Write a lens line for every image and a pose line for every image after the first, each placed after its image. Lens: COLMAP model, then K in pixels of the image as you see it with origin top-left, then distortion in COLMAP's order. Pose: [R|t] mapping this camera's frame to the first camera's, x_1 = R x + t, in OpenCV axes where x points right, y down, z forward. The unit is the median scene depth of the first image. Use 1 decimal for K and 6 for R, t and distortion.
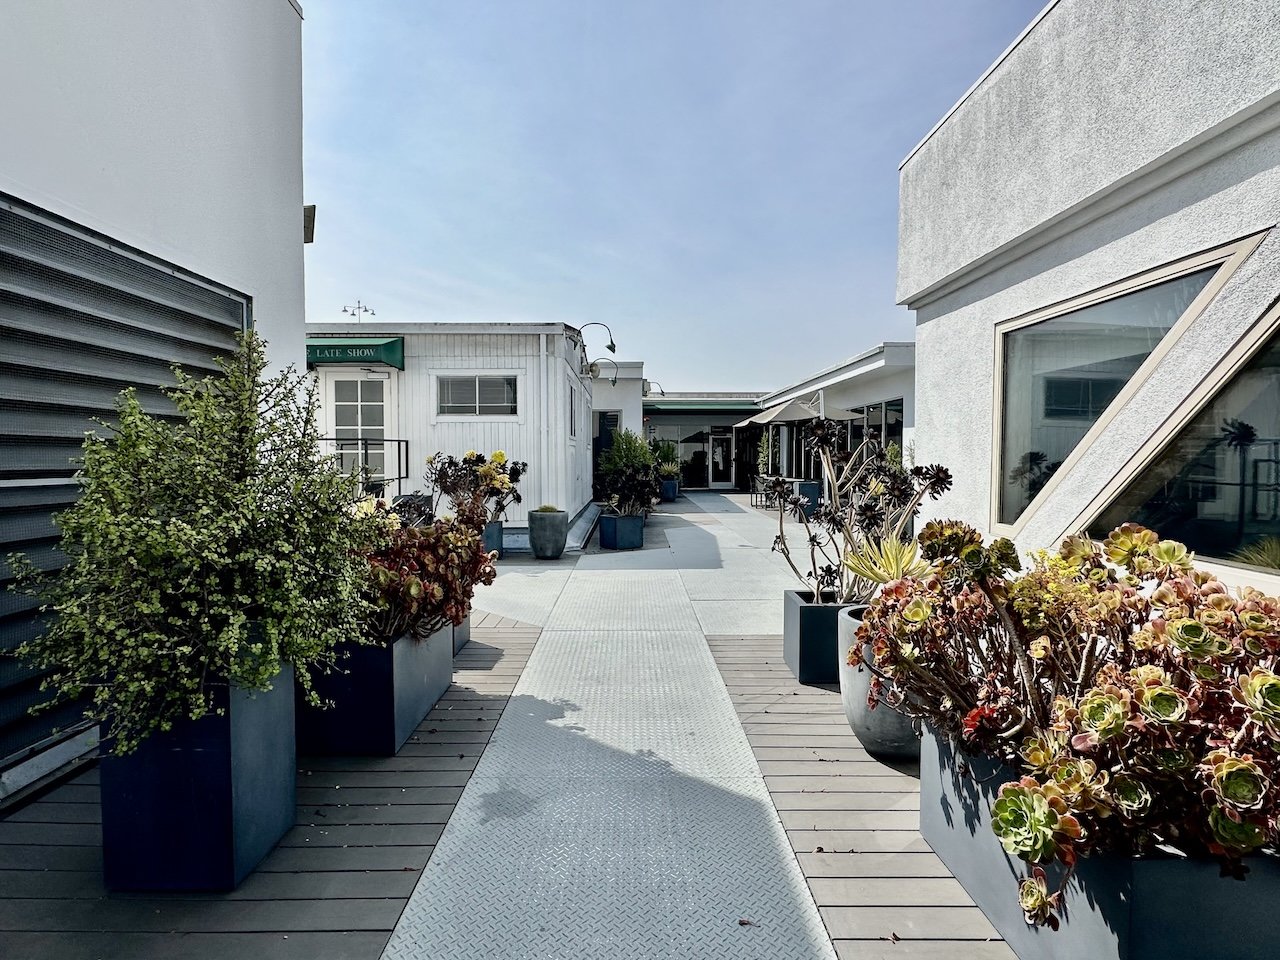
lens RADIAL K [[707.1, 0, 639.4], [0, 707.1, 481.0], [0, 0, 1]] dist [0.001225, -0.000023]
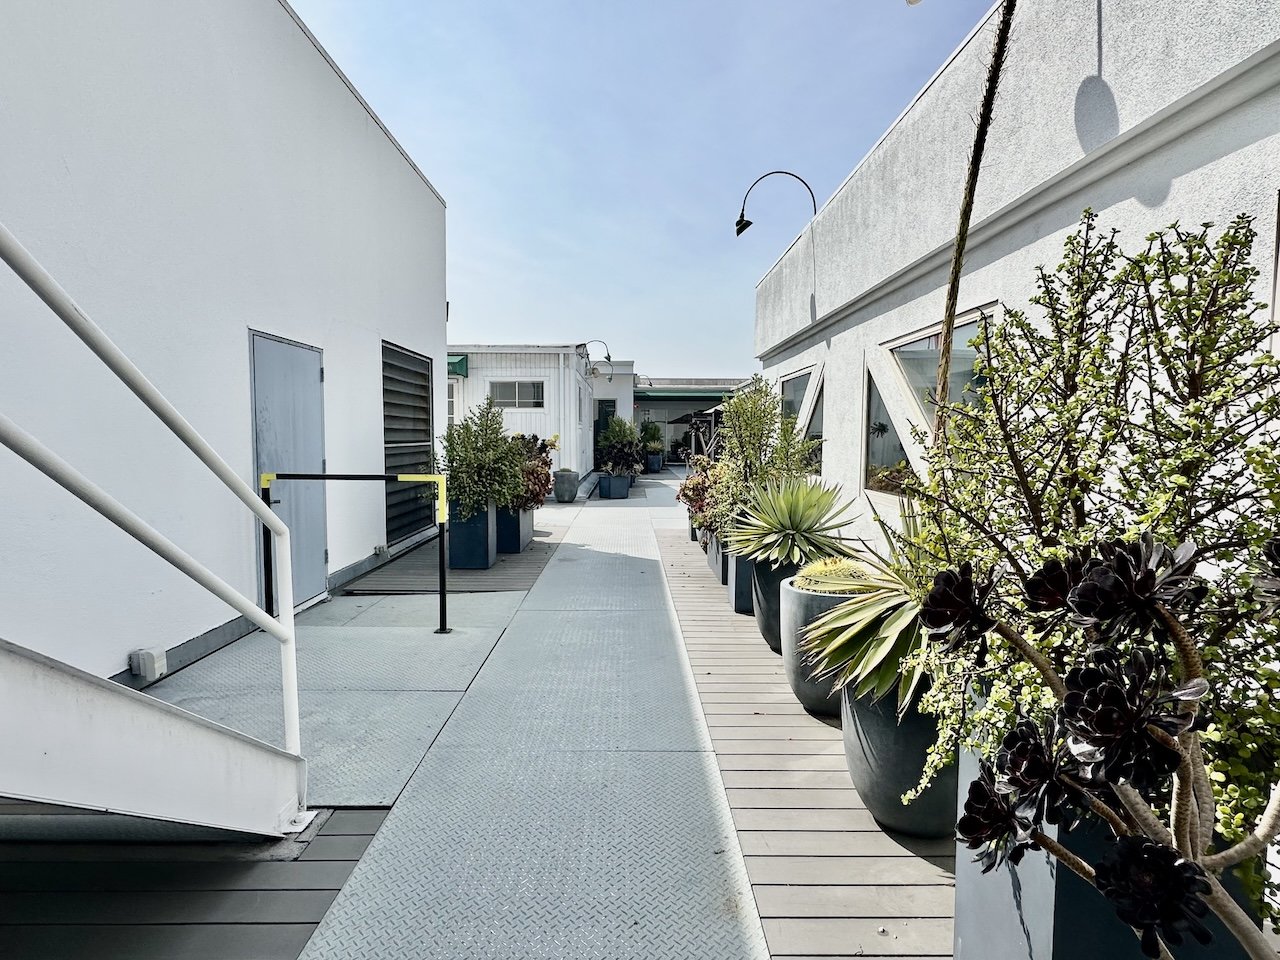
lens RADIAL K [[707.1, 0, 635.4], [0, 707.1, 479.8], [0, 0, 1]] dist [0.001225, -0.000023]
pose [[0.999982, 0.004171, -0.004270, 0.025453], [-0.004051, 0.999608, 0.027698, 0.015326], [0.004384, -0.027680, 0.999607, -0.476844]]
